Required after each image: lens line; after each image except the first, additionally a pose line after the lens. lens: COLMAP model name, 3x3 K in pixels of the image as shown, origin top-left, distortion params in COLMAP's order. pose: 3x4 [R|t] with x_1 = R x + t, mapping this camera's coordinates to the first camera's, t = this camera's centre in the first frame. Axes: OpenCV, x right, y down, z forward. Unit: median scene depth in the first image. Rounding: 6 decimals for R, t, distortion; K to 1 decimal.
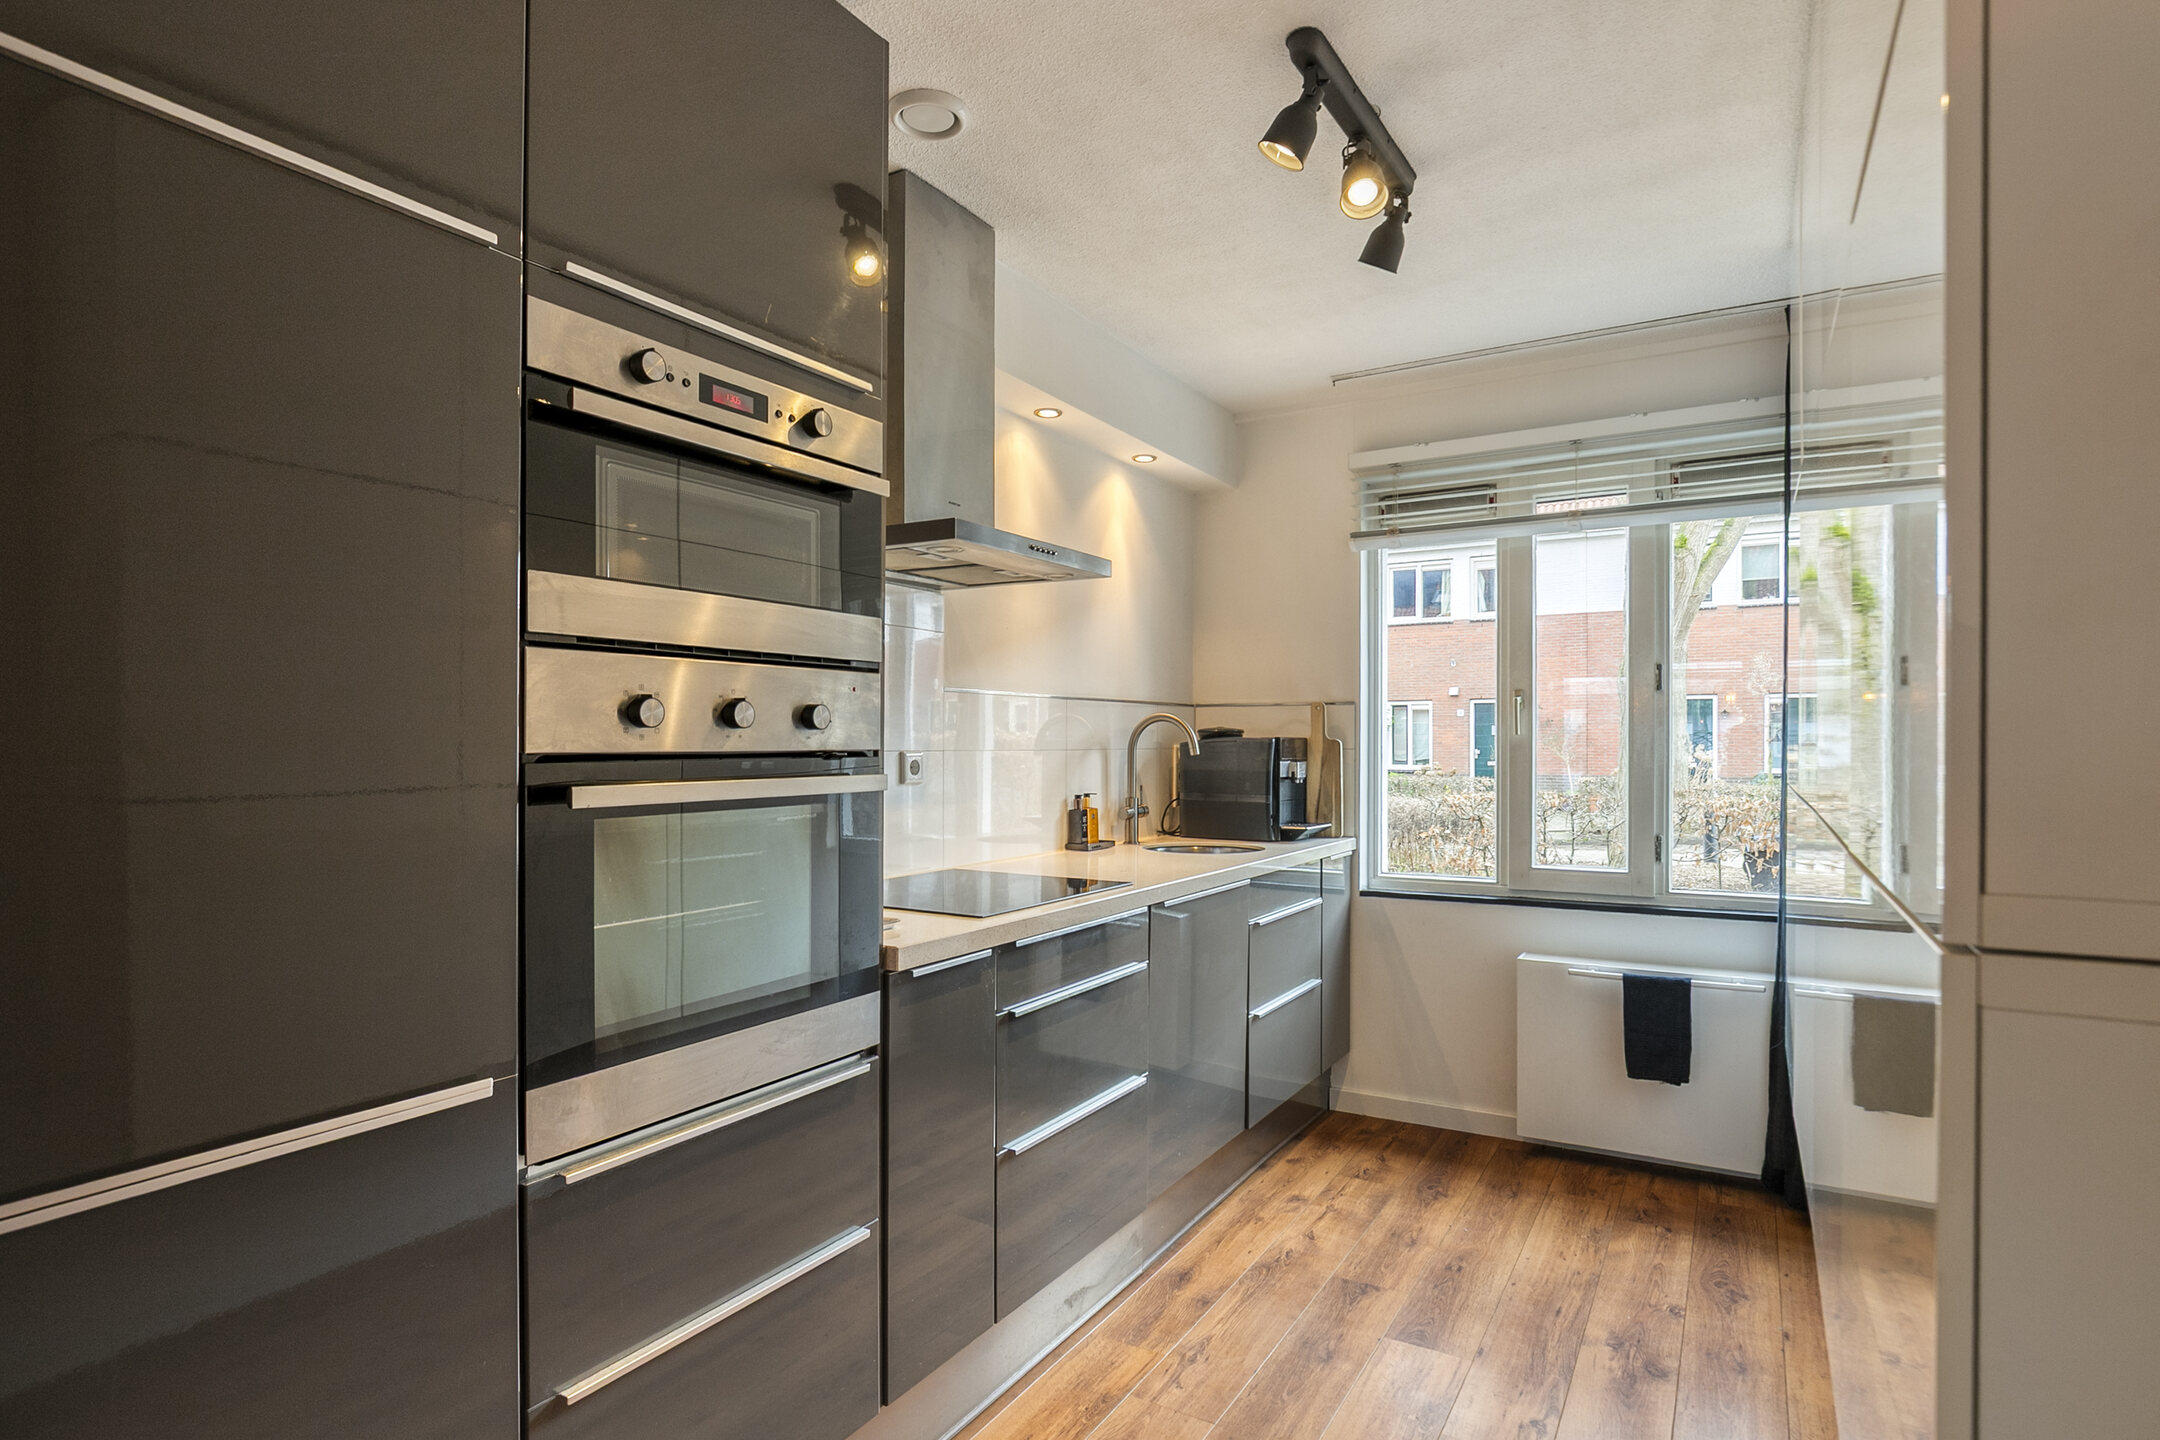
lens RADIAL K [[1116.6, 0, 1080.9], [0, 1116.6, 728.5], [0, 0, 1]] dist [-0.002351, -0.000897]
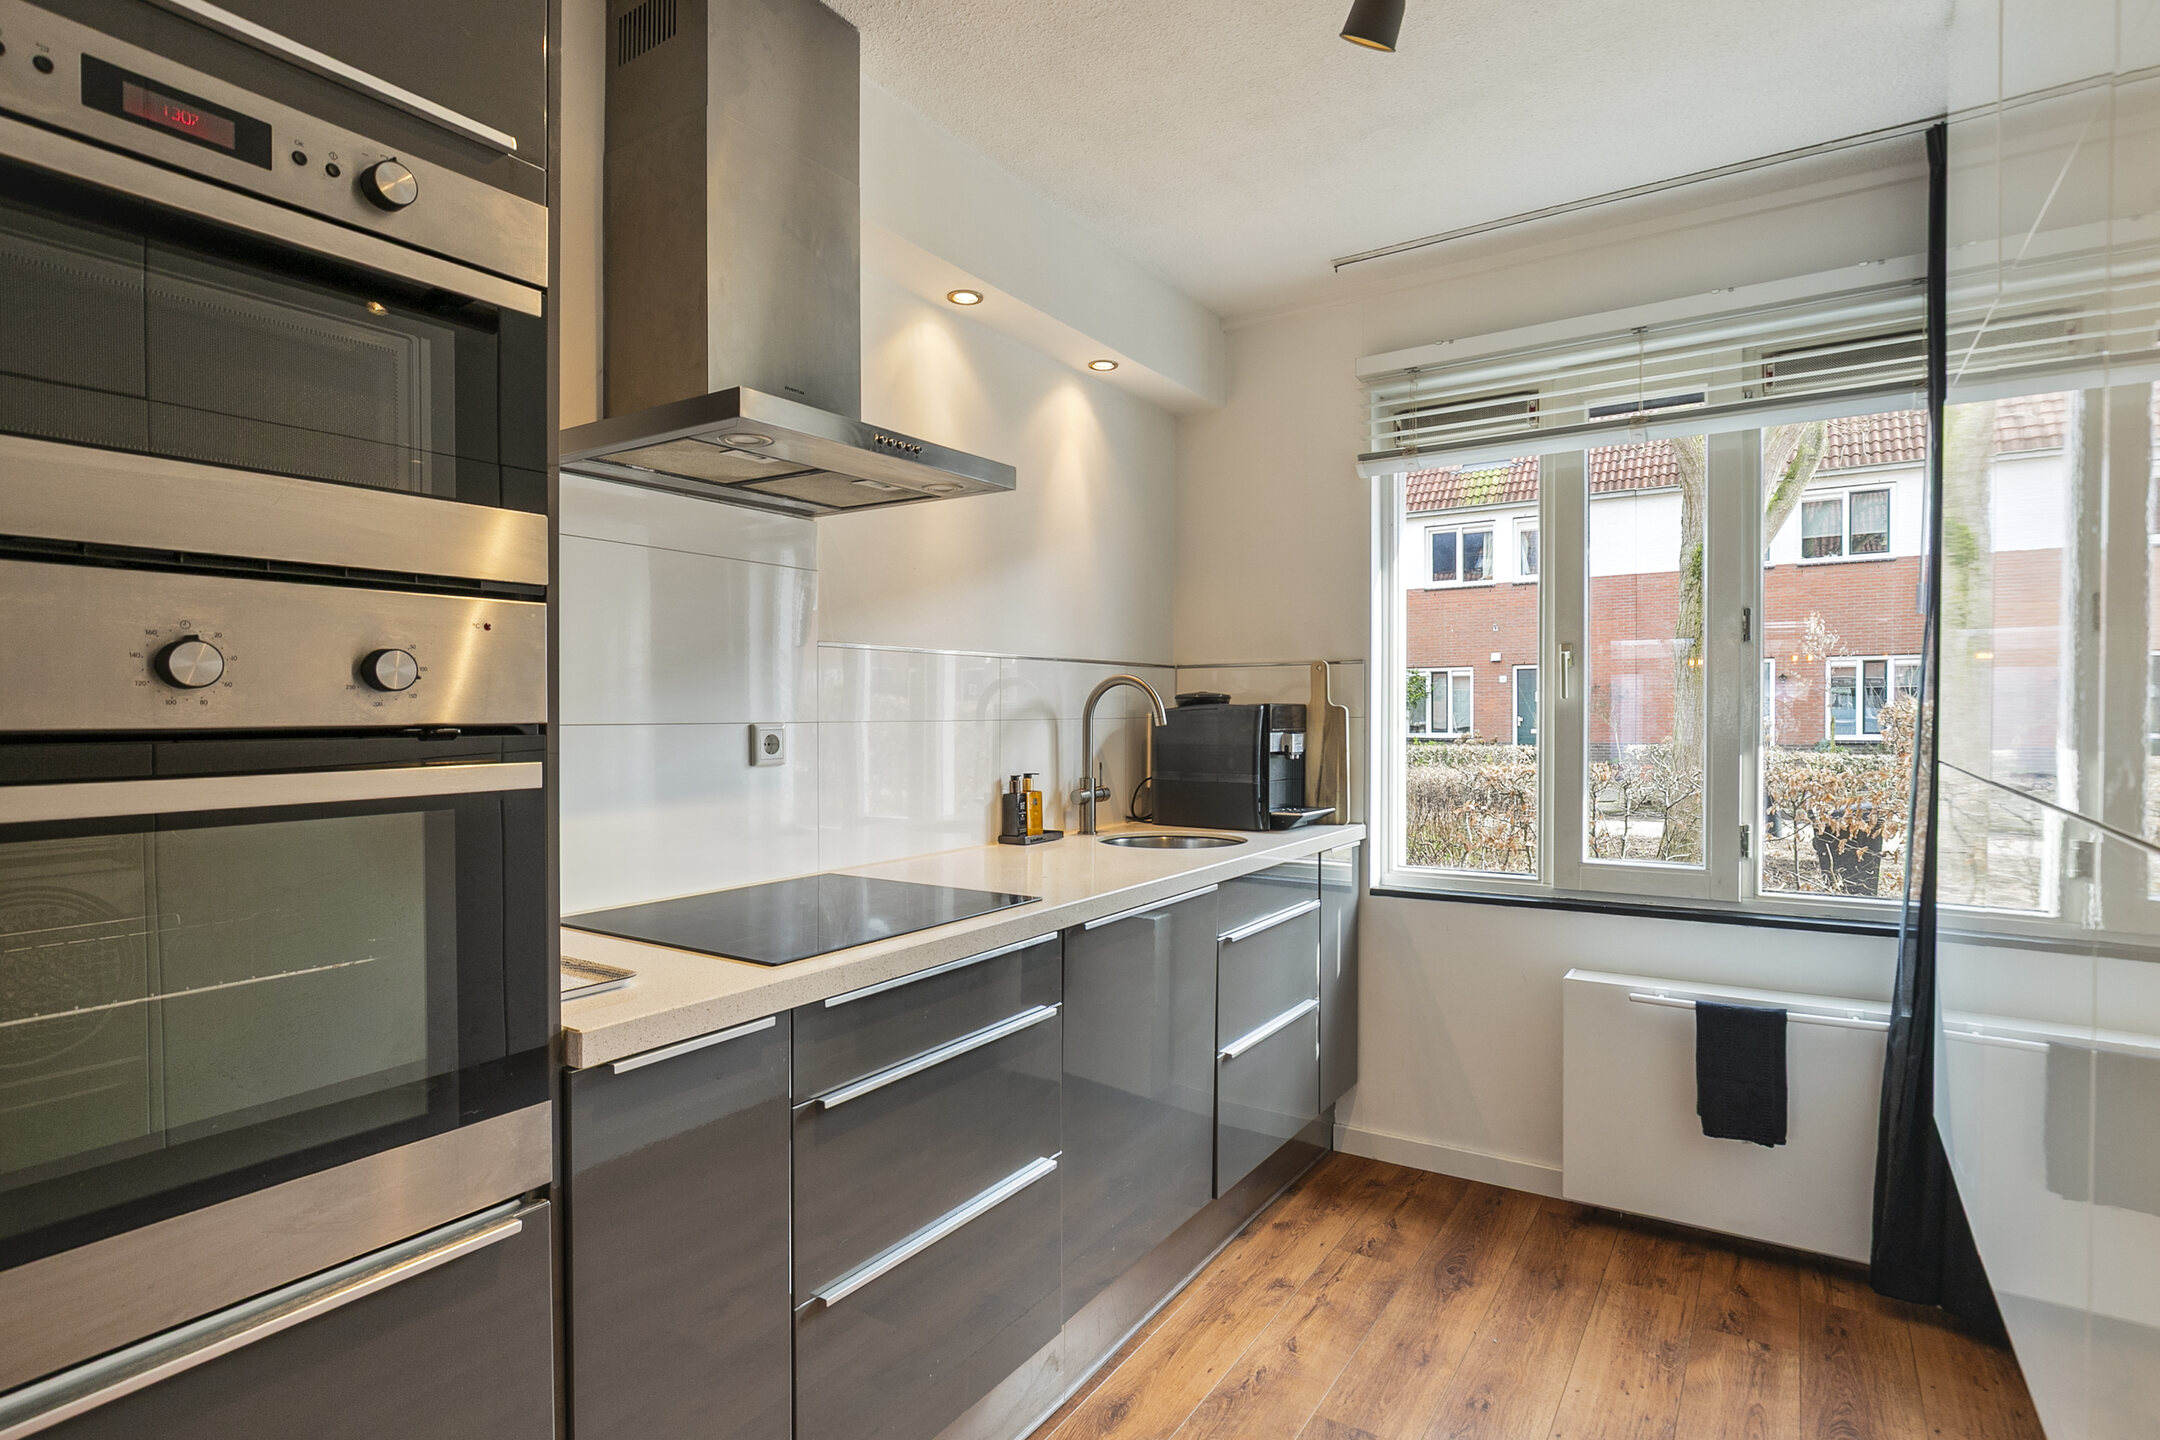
lens RADIAL K [[1080.6, 0, 1080.0], [0, 1080.6, 720.0], [0, 0, 1]] dist [-0.009368, 0.001233]
pose [[0.998879, -0.005472, -0.047010, 0.082230], [0.006400, 0.999787, 0.019596, 0.003955], [0.046893, -0.019875, 0.998702, 0.217167]]
